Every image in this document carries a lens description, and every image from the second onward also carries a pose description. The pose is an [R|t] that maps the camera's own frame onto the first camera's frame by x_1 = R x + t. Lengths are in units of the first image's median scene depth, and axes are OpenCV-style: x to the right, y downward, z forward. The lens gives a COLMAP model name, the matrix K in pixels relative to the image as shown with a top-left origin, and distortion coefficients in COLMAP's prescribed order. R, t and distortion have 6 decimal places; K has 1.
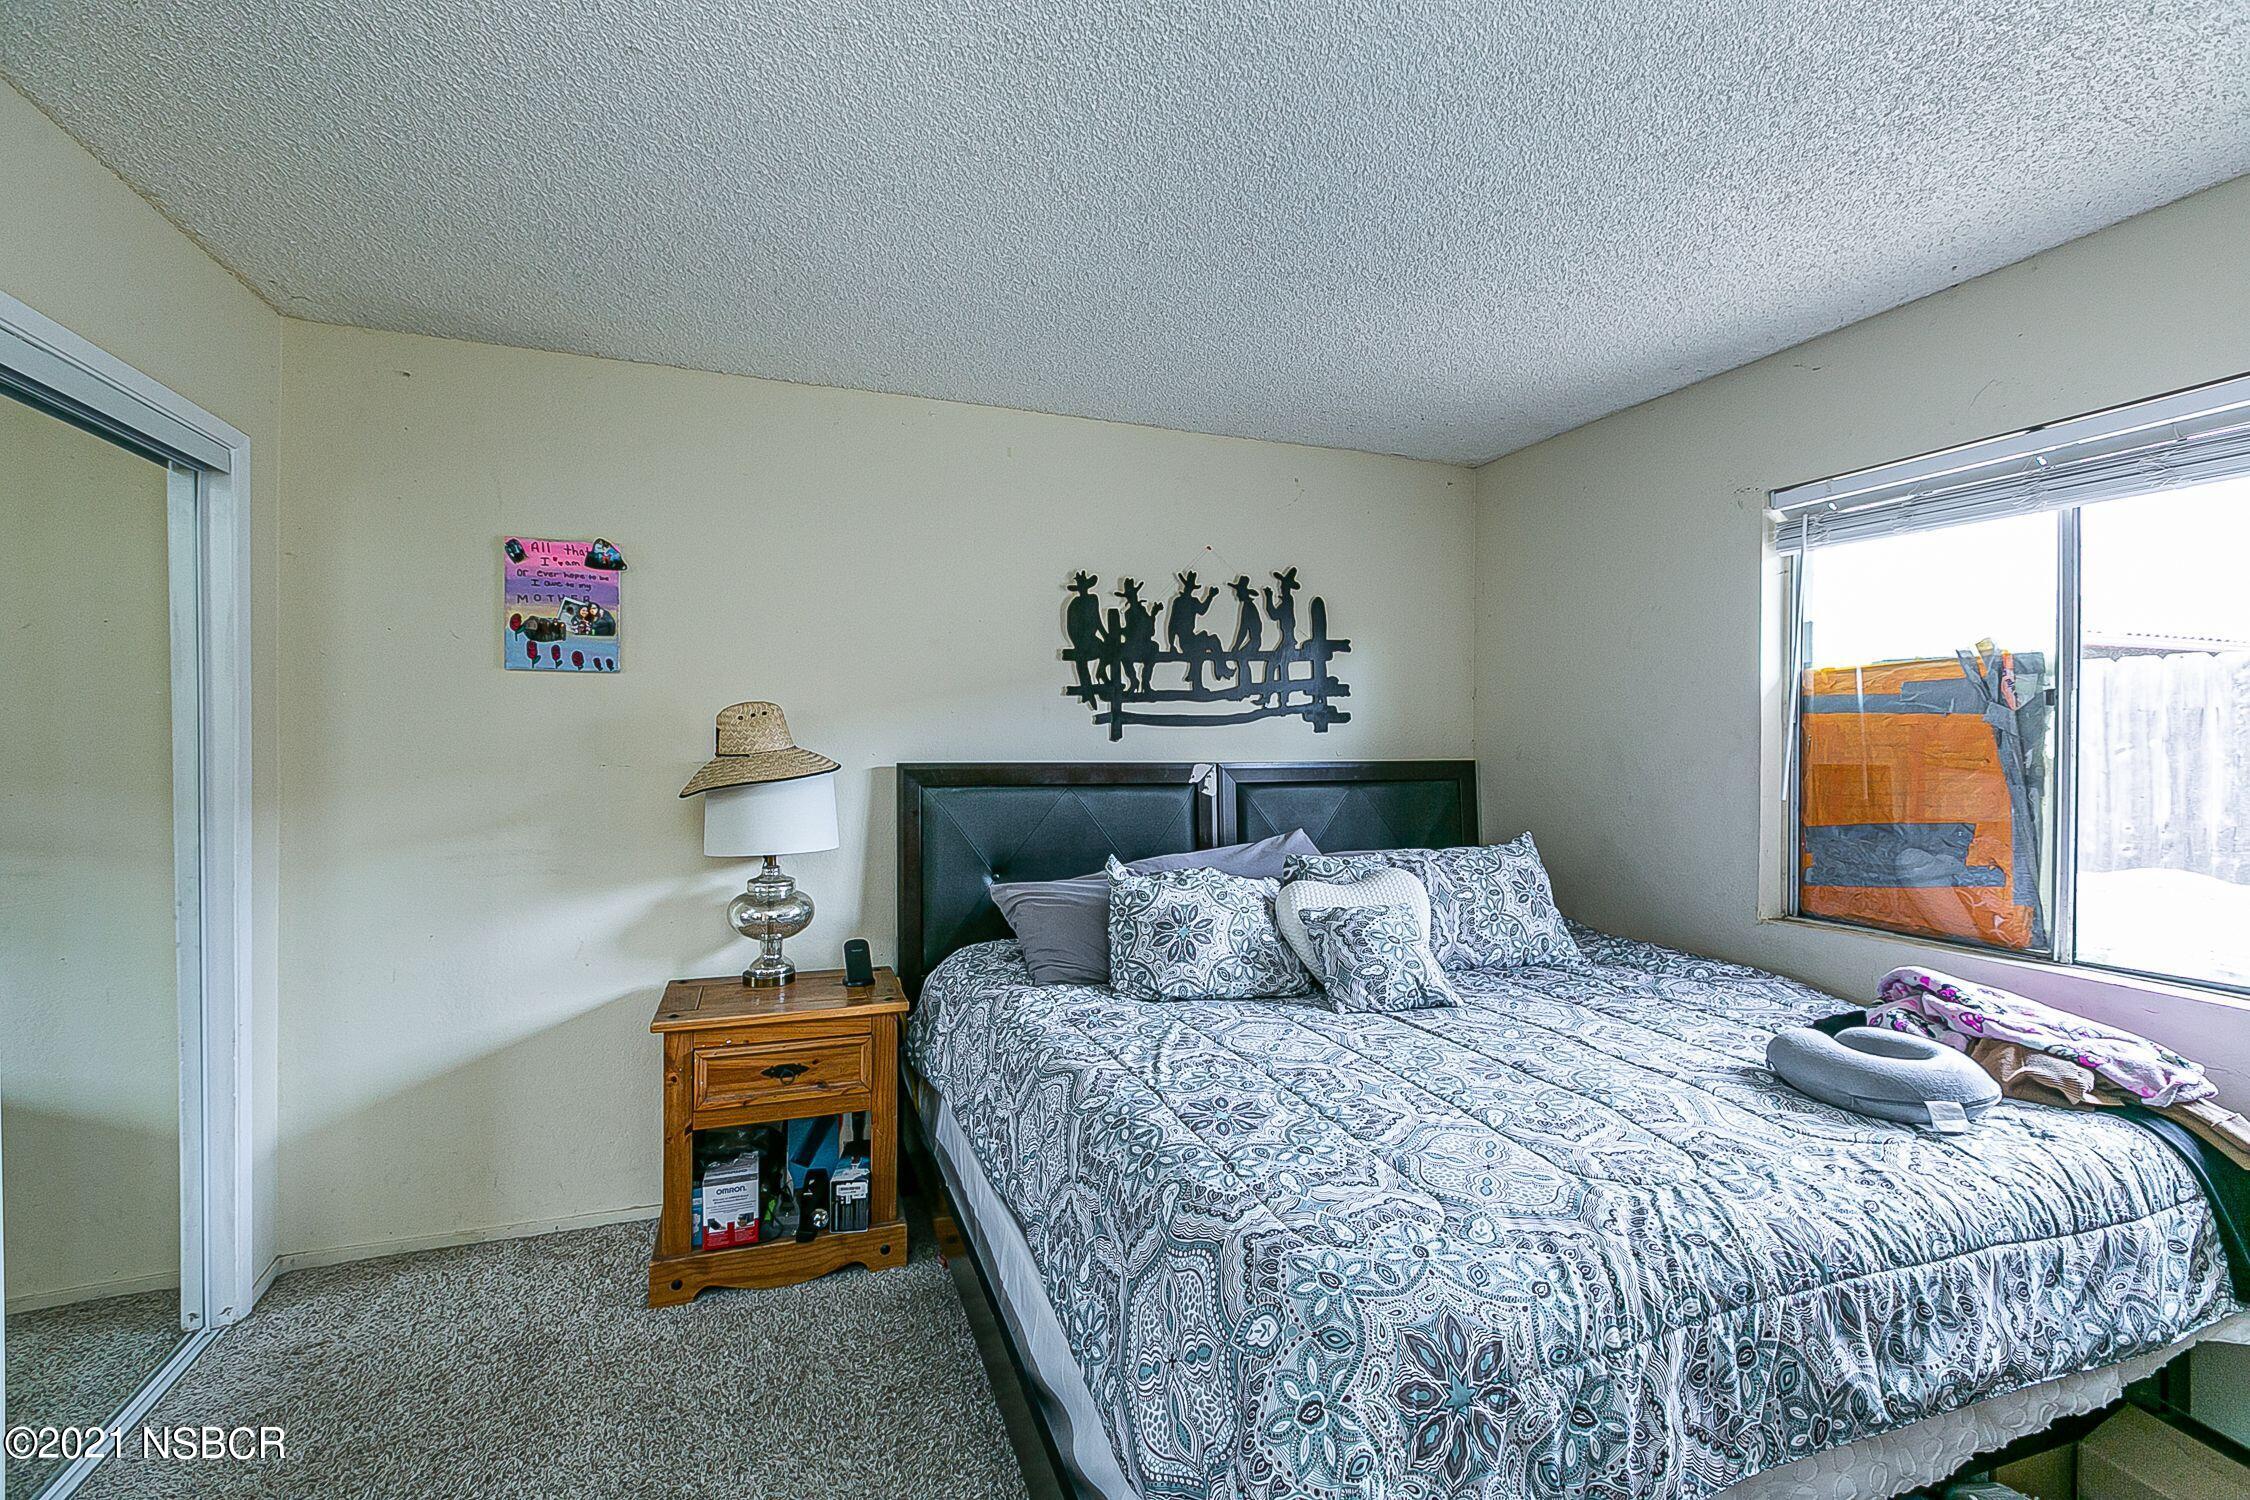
lens RADIAL K [[1002.0, 0, 1120.7], [0, 1002.0, 754.9], [0, 0, 1]] dist [0.004353, 0.001369]
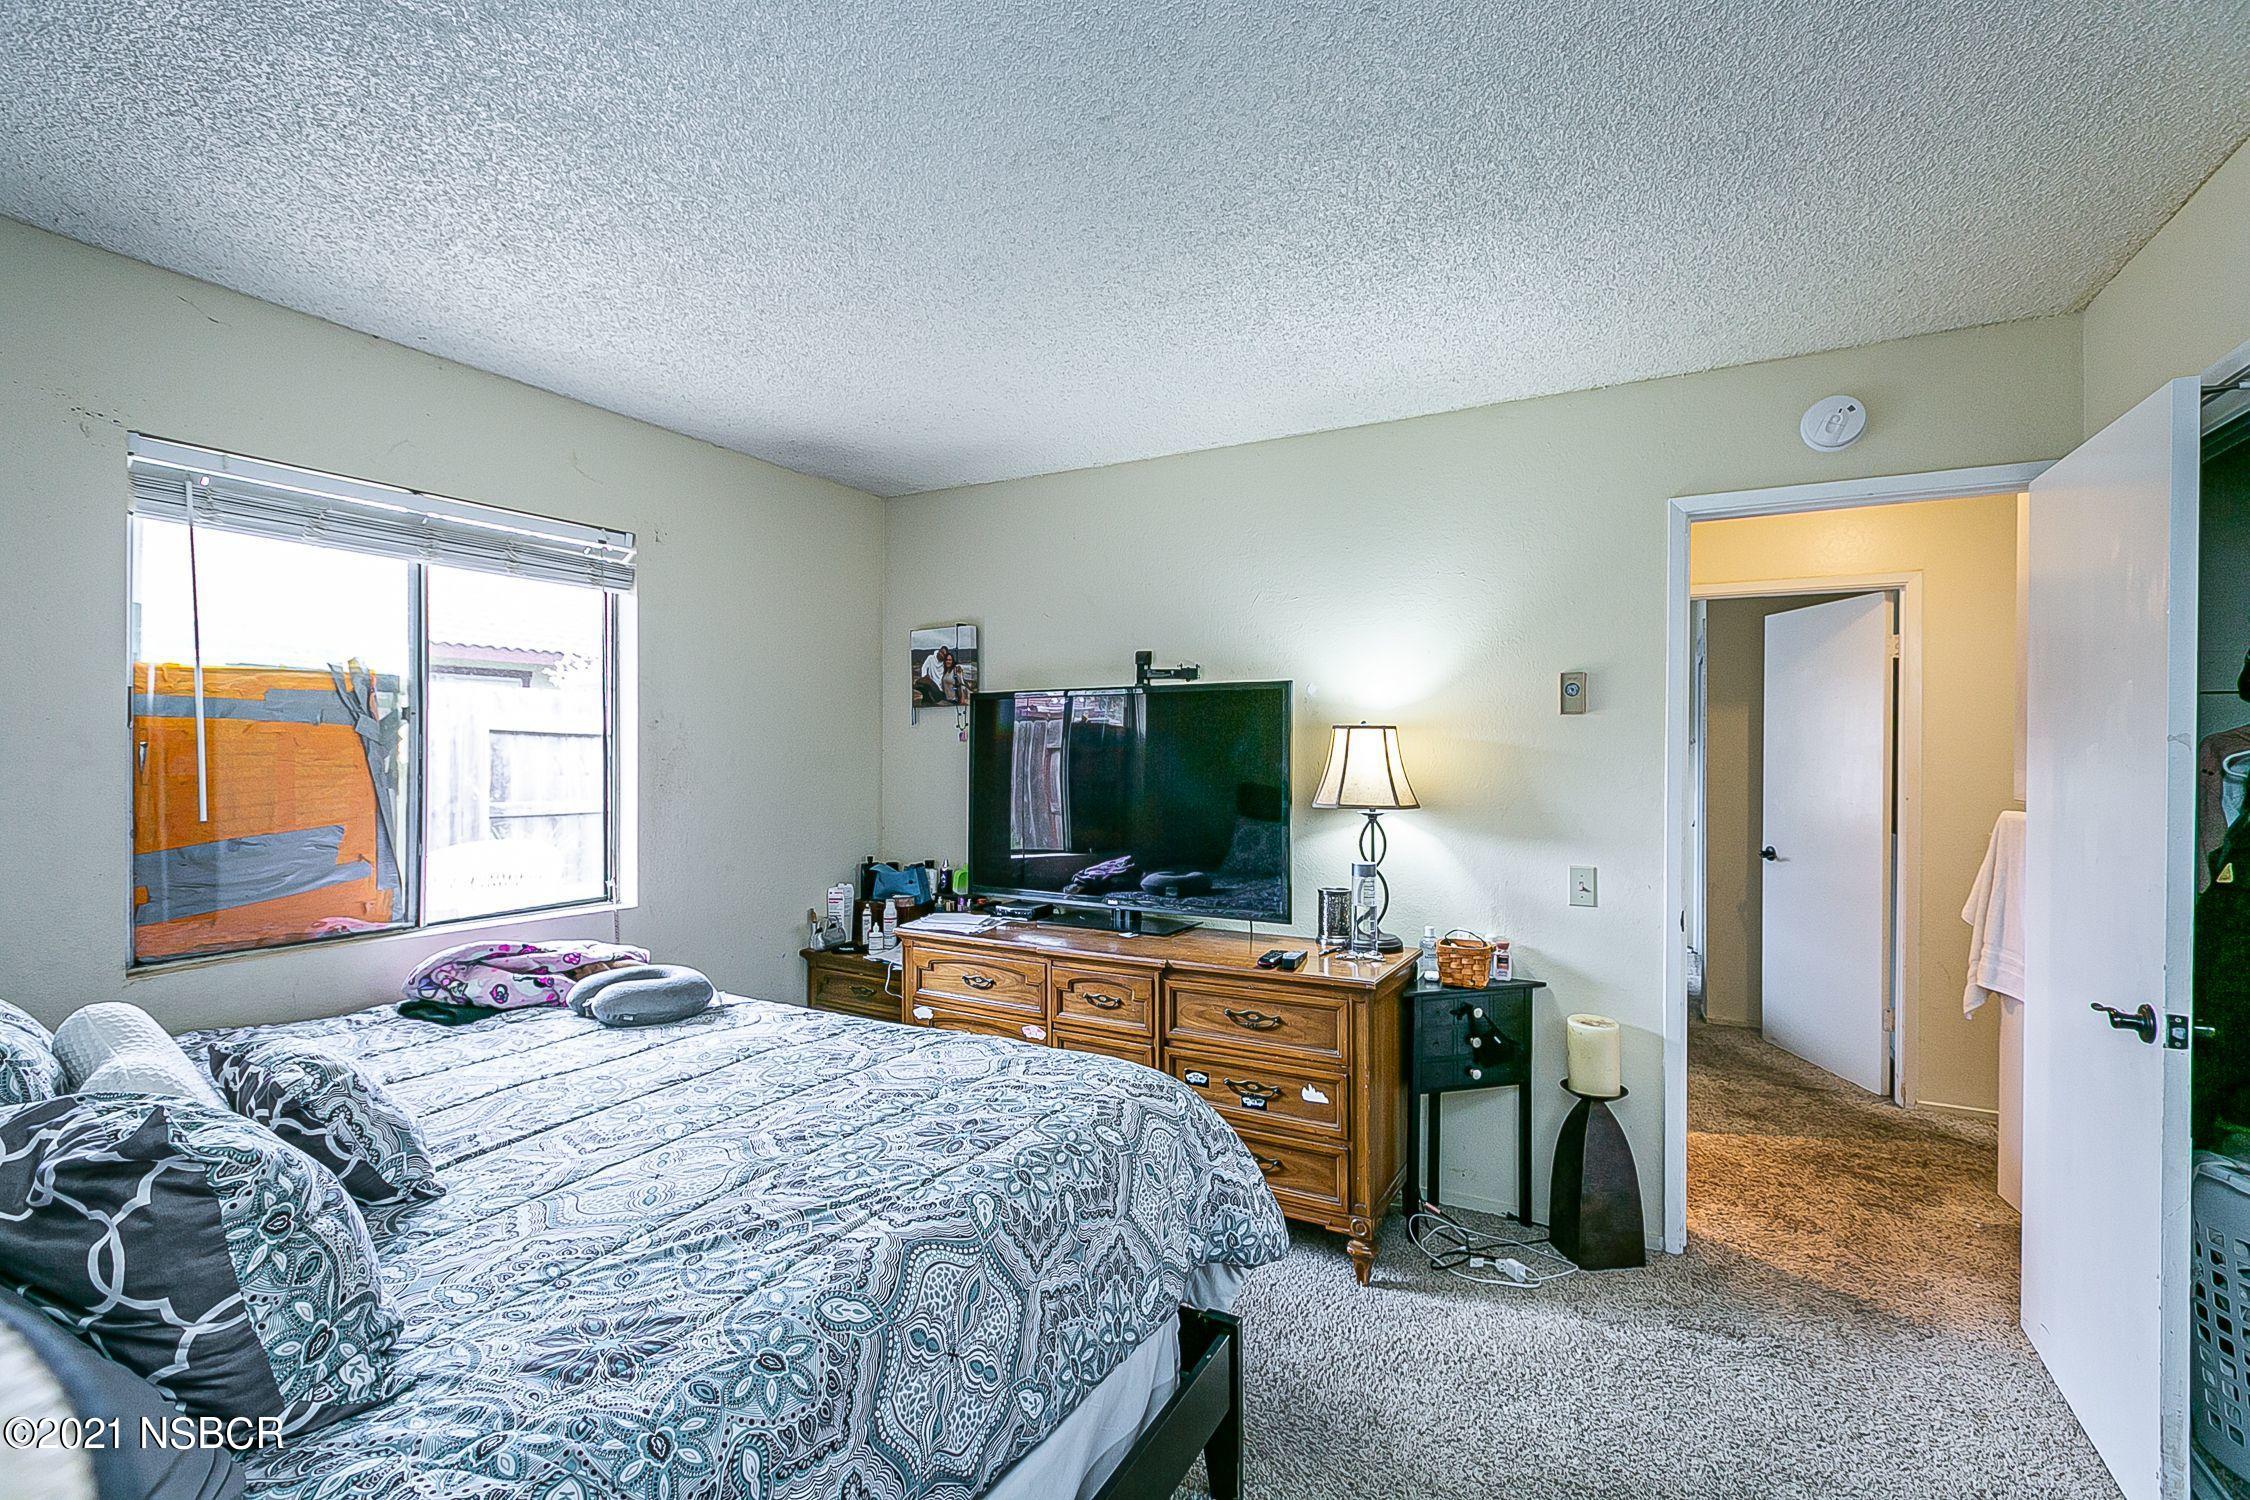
lens RADIAL K [[1002.0, 0, 1123.7], [0, 1002.0, 745.9], [0, 0, 1]] dist [0.004353, 0.001369]
pose [[-0.664554, -0.008572, 0.747191, -0.571902], [0.001330, 0.999919, 0.012654, -0.032391], [-0.747239, 0.009403, -0.664489, 1.173173]]
